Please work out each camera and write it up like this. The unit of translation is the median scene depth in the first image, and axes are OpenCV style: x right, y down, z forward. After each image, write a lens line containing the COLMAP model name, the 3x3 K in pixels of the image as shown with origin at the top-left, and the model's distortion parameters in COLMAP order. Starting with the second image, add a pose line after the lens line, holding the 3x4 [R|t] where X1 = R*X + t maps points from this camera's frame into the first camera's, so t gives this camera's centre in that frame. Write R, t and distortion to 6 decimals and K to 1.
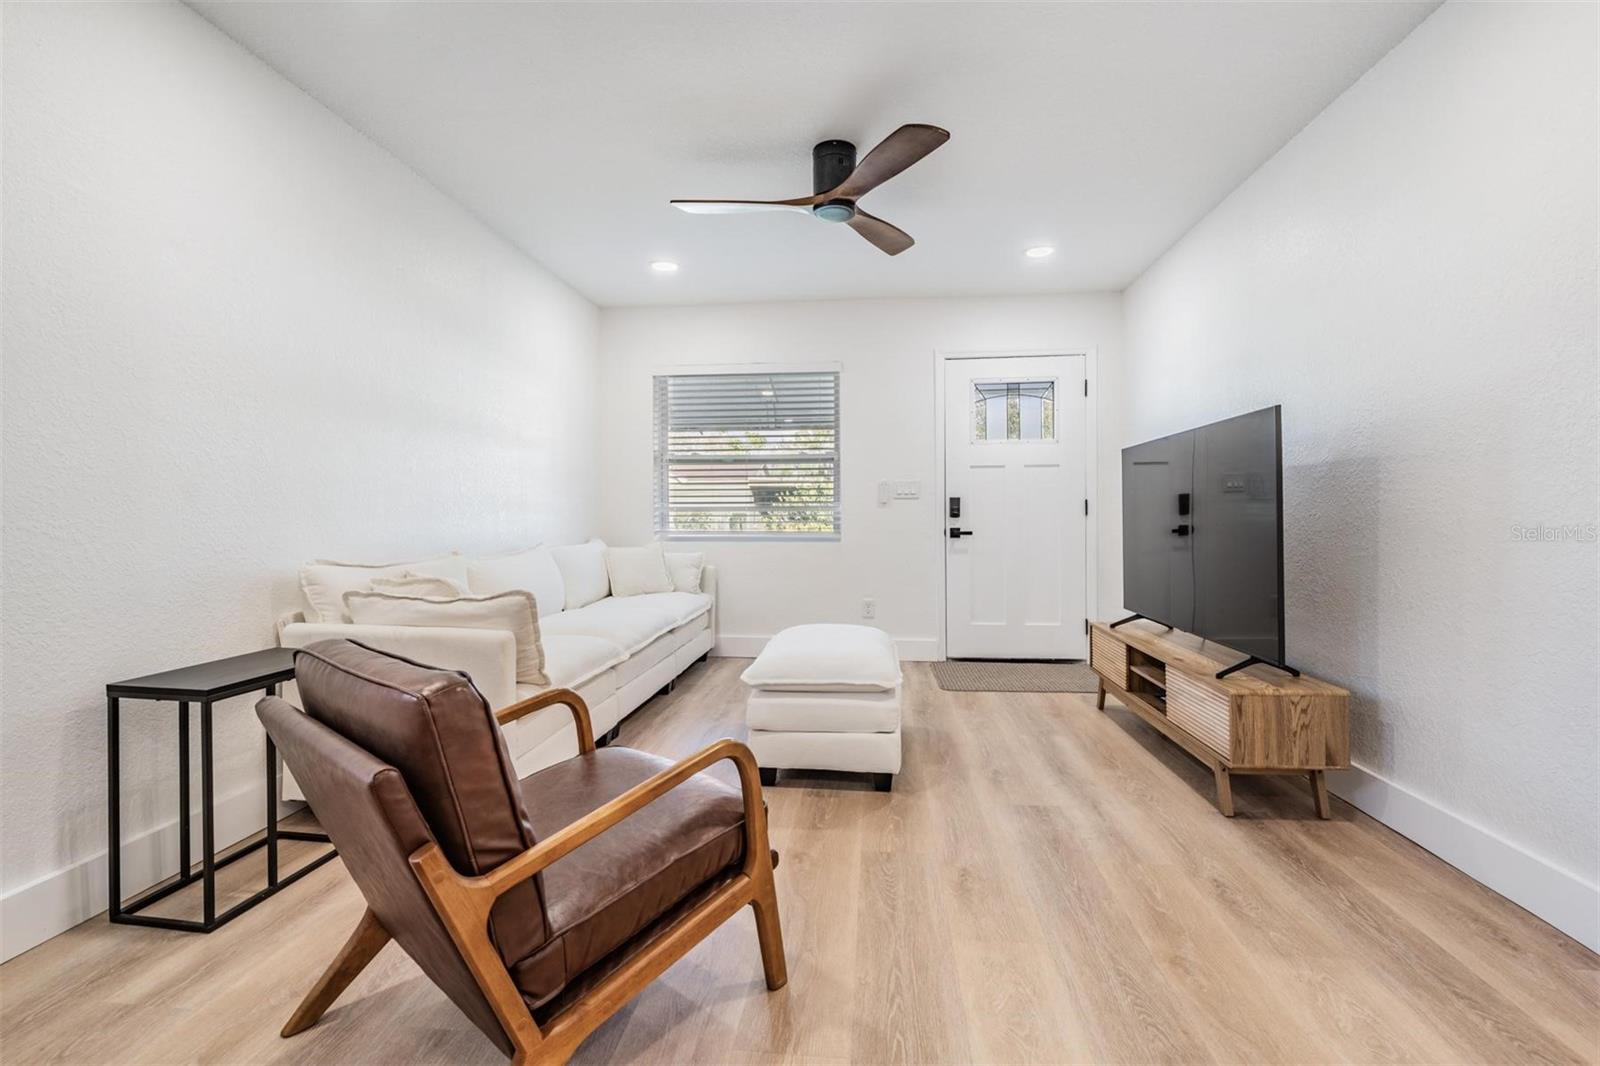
lens RADIAL K [[717.3, 0, 796.5], [0, 717.3, 518.2], [0, 0, 1]] dist [-0.004634, -0.000093]
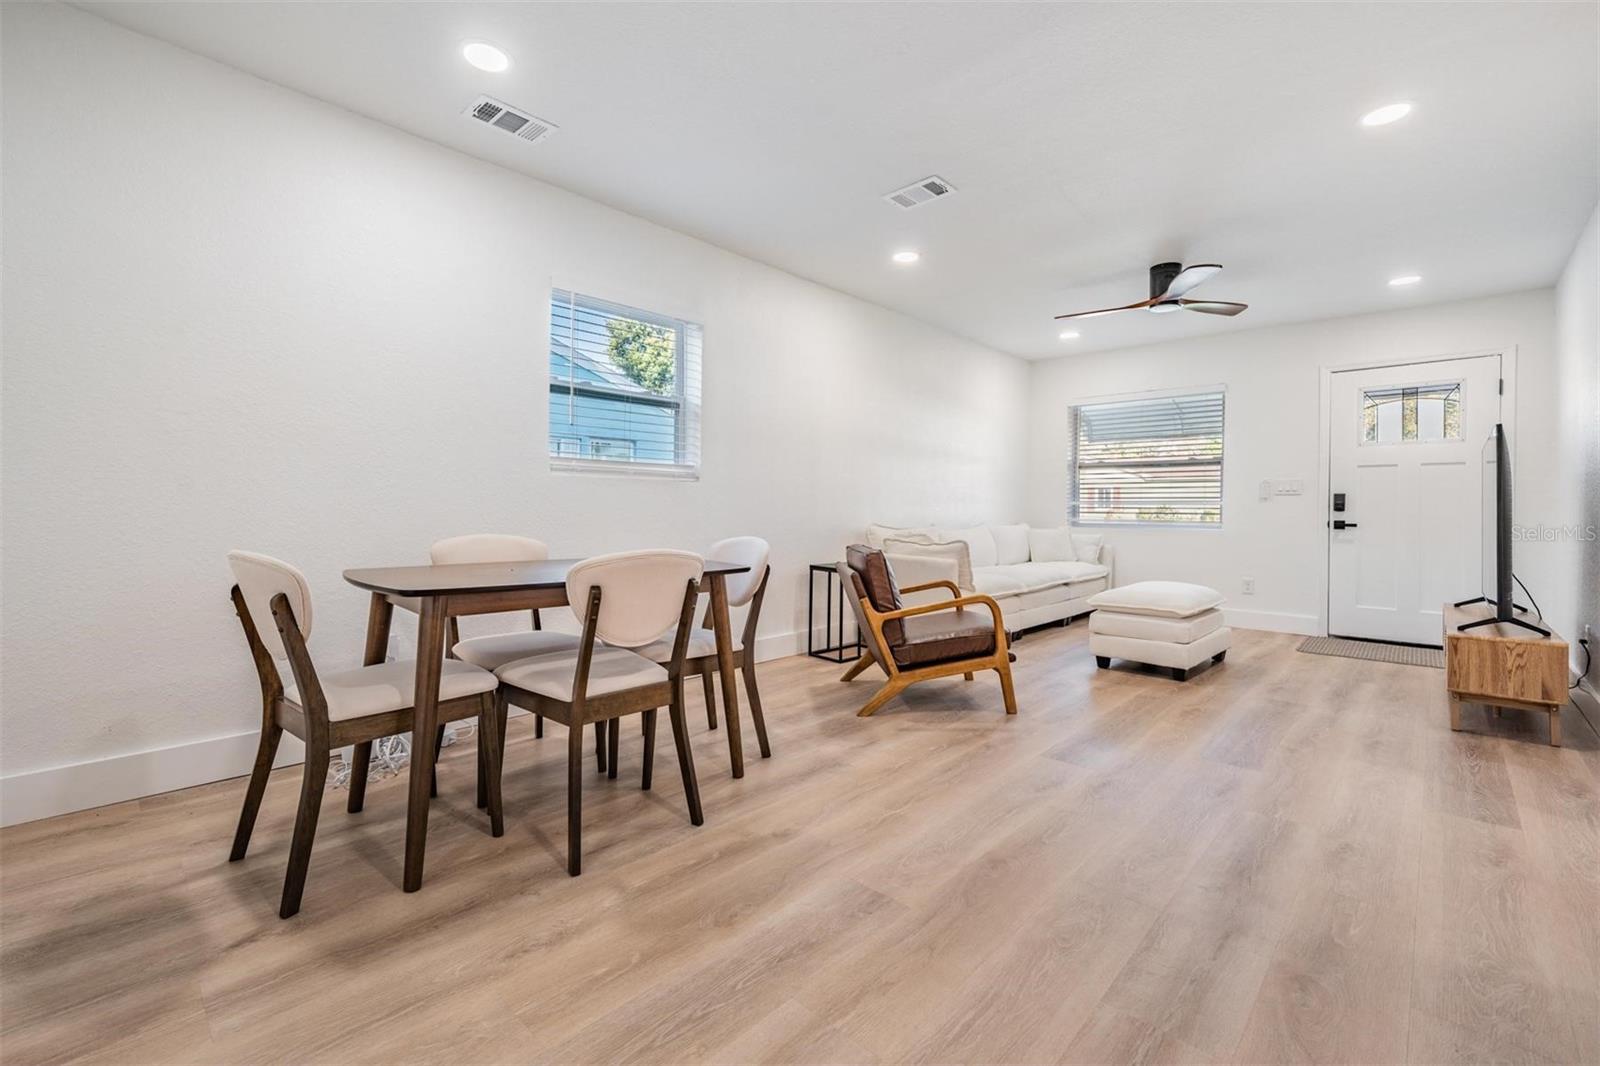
lens RADIAL K [[673.5, 0, 800.4], [0, 673.5, 511.8], [0, 0, 1]] dist [0.001824, -0.002338]
pose [[0.798655, 0.014087, -0.601624, 0.344162], [-0.015763, 0.999873, 0.002486, 0.020063], [0.601582, 0.007498, 0.798776, -0.691664]]
